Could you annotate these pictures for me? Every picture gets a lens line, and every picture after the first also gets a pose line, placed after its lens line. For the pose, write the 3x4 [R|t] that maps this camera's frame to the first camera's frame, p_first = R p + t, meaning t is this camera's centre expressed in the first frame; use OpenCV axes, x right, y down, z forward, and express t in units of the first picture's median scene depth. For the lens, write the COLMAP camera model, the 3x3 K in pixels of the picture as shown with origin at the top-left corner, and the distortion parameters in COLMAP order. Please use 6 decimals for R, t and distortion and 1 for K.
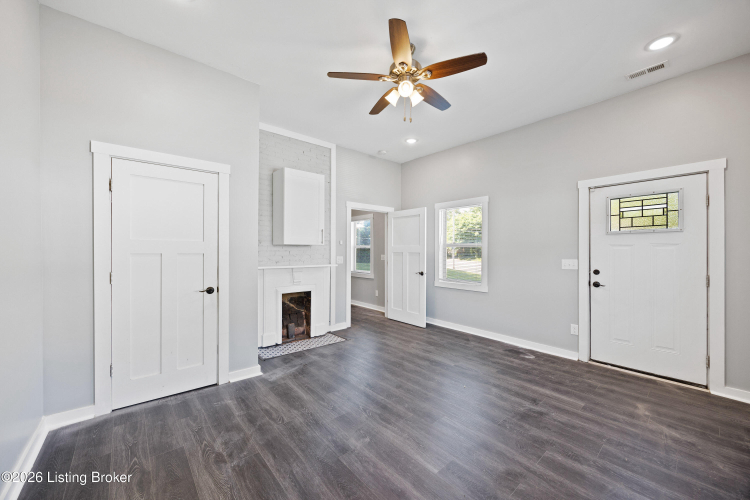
lens RADIAL K [[289.6, 0, 374.9], [0, 289.6, 252.6], [0, 0, 1]] dist [-0.002349, -0.000294]
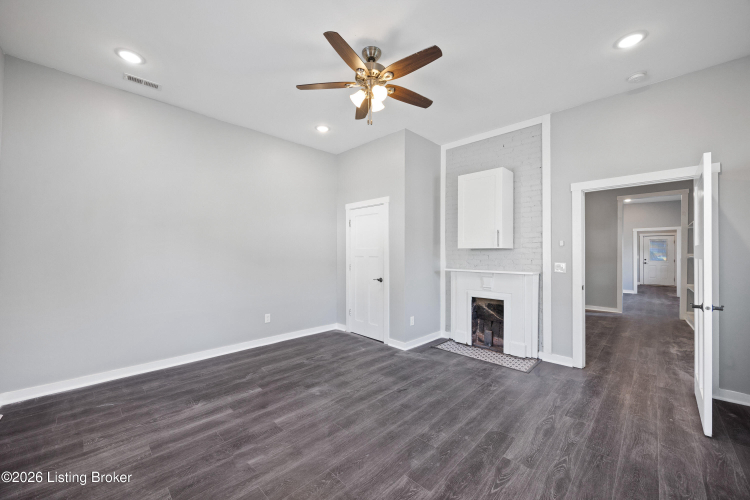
lens RADIAL K [[289.6, 0, 374.9], [0, 289.6, 252.6], [0, 0, 1]] dist [-0.002349, -0.000294]
pose [[0.078519, -0.008727, -0.996874, 0.944793], [-0.009334, 0.999911, -0.009489, -0.001458], [0.996869, 0.010050, 0.078431, 0.807962]]
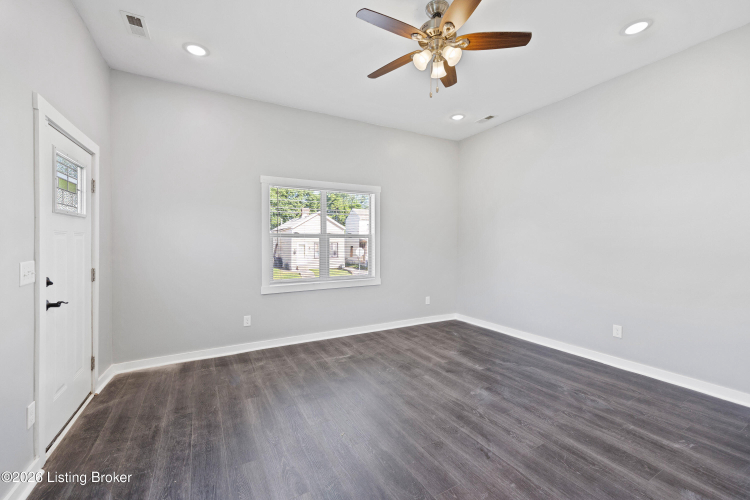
lens RADIAL K [[309.7, 0, 373.3], [0, 309.7, 243.9], [0, 0, 1]] dist [0.001588, 0.000054]
pose [[-0.976733, -0.002415, 0.214443, 0.074995], [-0.000390, 0.999955, 0.009489, -0.007741], [-0.214457, 0.009184, -0.976690, 1.679192]]
